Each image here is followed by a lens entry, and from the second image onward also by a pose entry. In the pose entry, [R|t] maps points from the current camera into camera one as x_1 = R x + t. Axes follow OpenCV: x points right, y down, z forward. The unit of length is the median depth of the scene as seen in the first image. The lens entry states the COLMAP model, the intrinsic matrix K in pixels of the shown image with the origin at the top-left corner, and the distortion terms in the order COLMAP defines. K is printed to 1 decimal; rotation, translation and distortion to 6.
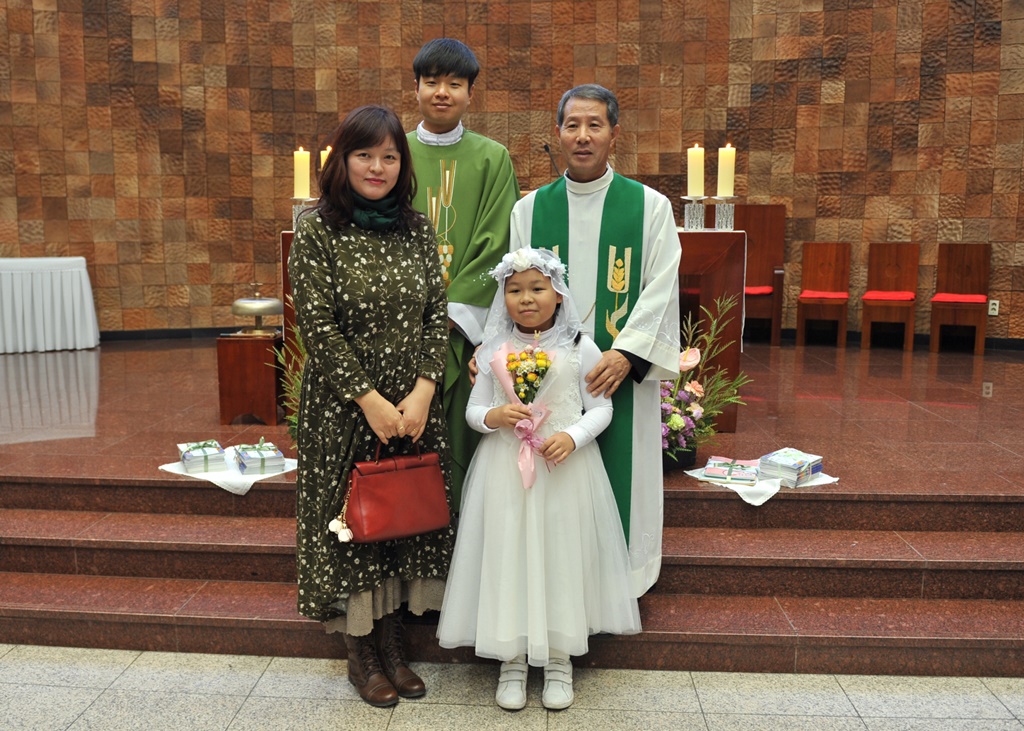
lens RADIAL K [[871.9, 0, 484.4], [0, 871.9, 364.0], [0, 0, 1]] dist [-0.047716, -0.004347]
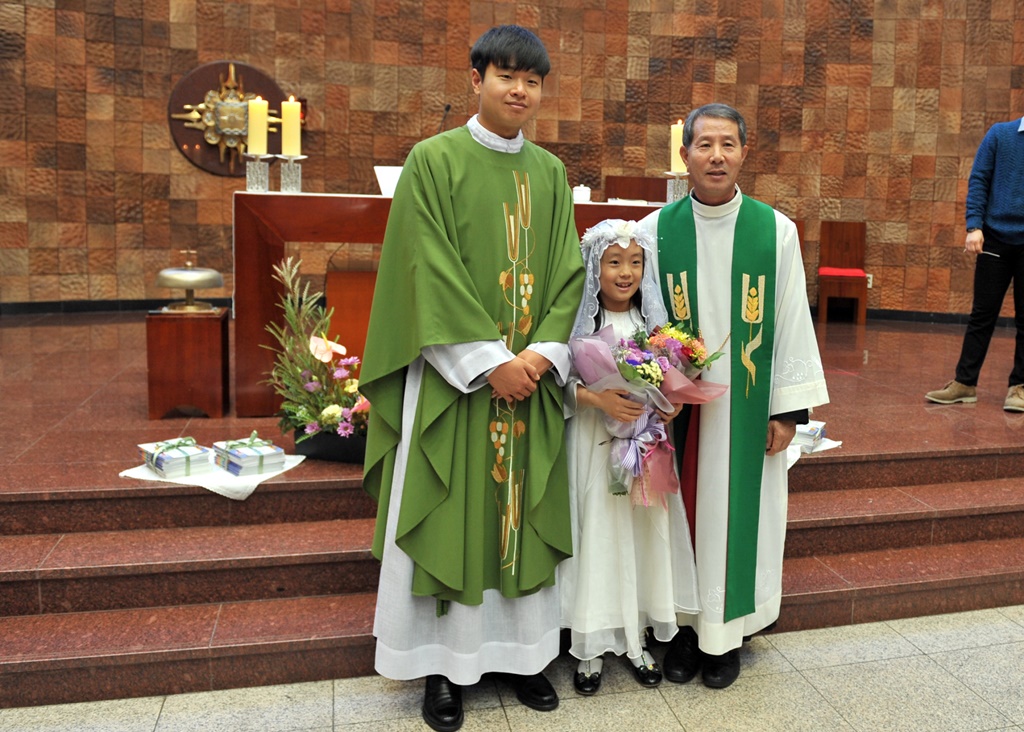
lens RADIAL K [[938.4, 0, 629.9], [0, 938.4, 312.7], [0, 0, 1]] dist [-0.047751, -0.005882]
pose [[0.933166, -0.007064, 0.359377, -0.110178], [0.016726, 0.999577, -0.023783, -0.002225], [-0.359057, 0.028205, 0.932889, 0.001984]]
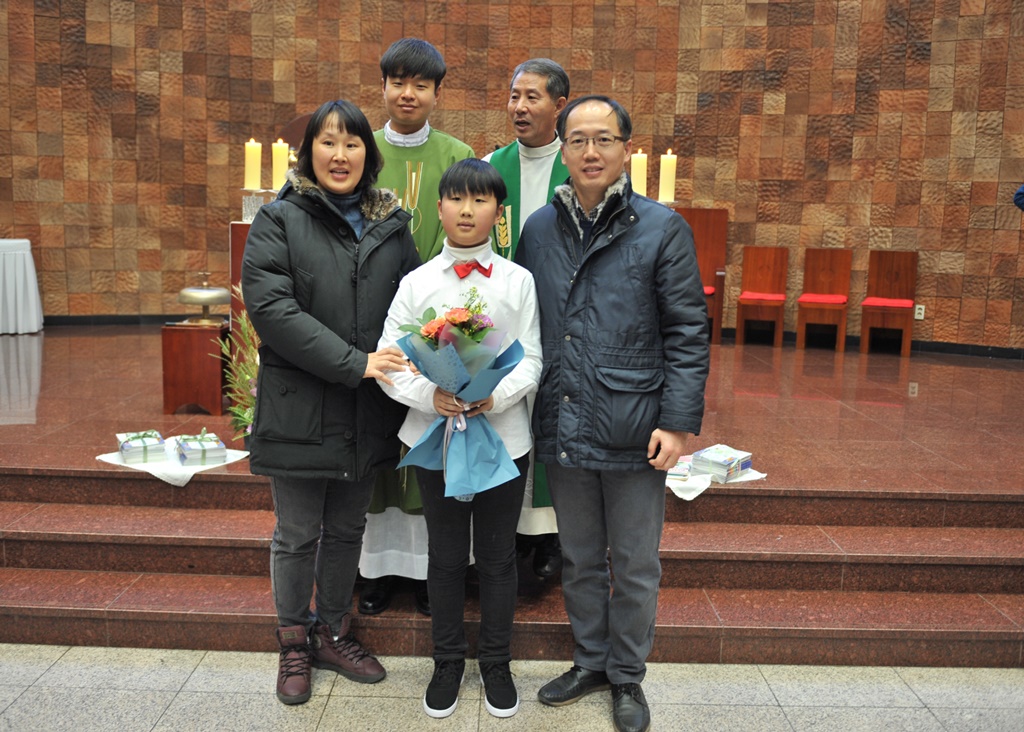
lens RADIAL K [[854.3, 0, 513.3], [0, 854.3, 341.0], [0, 0, 1]] dist [-0.032698, -0.004543]
pose [[0.996271, 0.019991, 0.083933, 0.006407], [-0.018630, 0.999682, -0.016974, -0.002628], [-0.084246, 0.015347, 0.996327, -0.001598]]
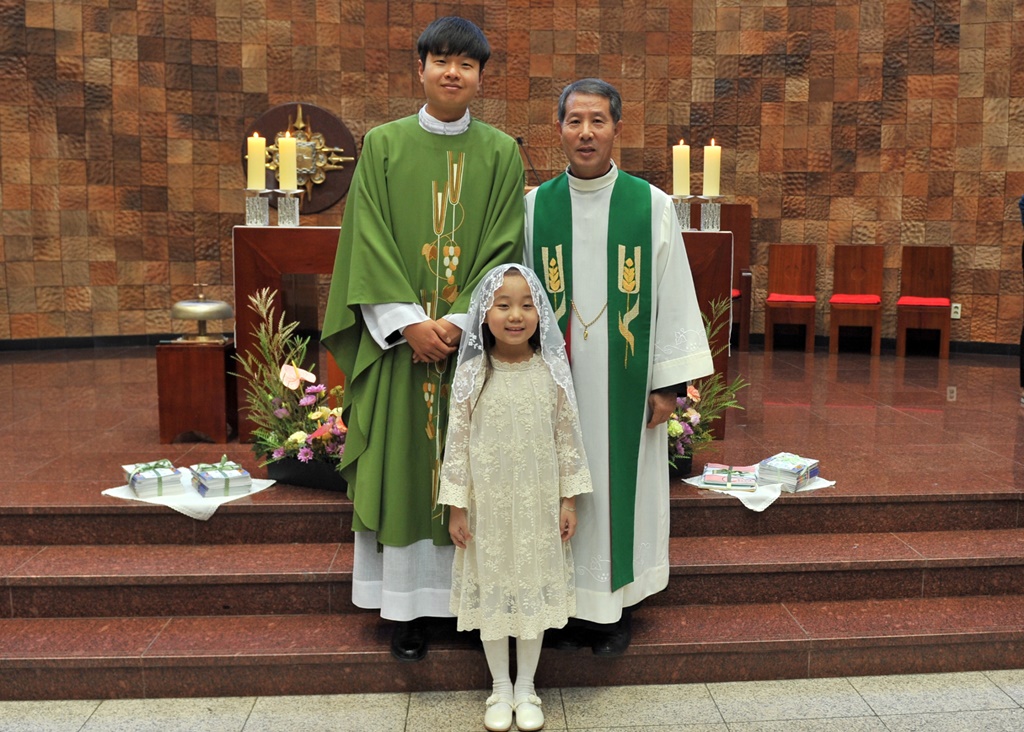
lens RADIAL K [[962.0, 0, 572.8], [0, 962.0, 353.1], [0, 0, 1]] dist [-0.044965, -0.010467]
pose [[0.985410, -0.007895, 0.170012, -0.031604], [0.011793, 0.999690, -0.021933, 0.002310], [-0.169786, 0.023618, 0.985198, -0.015209]]
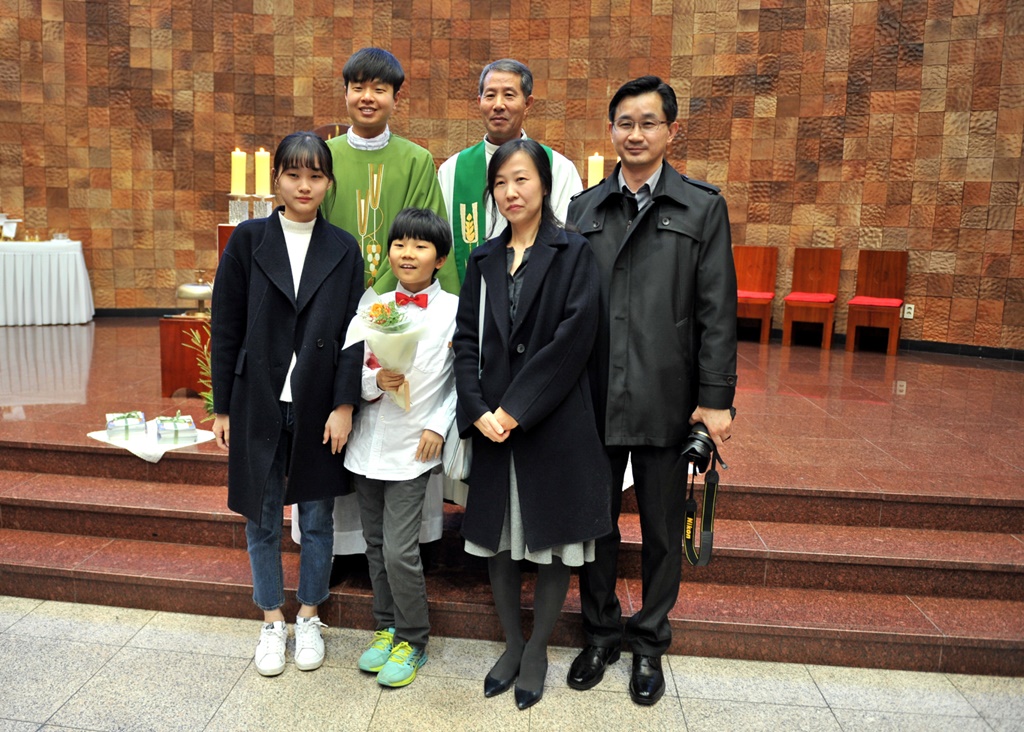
lens RADIAL K [[788.3, 0, 446.0], [0, 788.3, 348.6], [0, 0, 1]] dist [-0.049234, -0.002401]
pose [[0.998615, 0.031976, -0.041786, 0.056662], [-0.031834, 0.999485, 0.004050, -0.004424], [0.041894, -0.002714, 0.999118, 0.008873]]
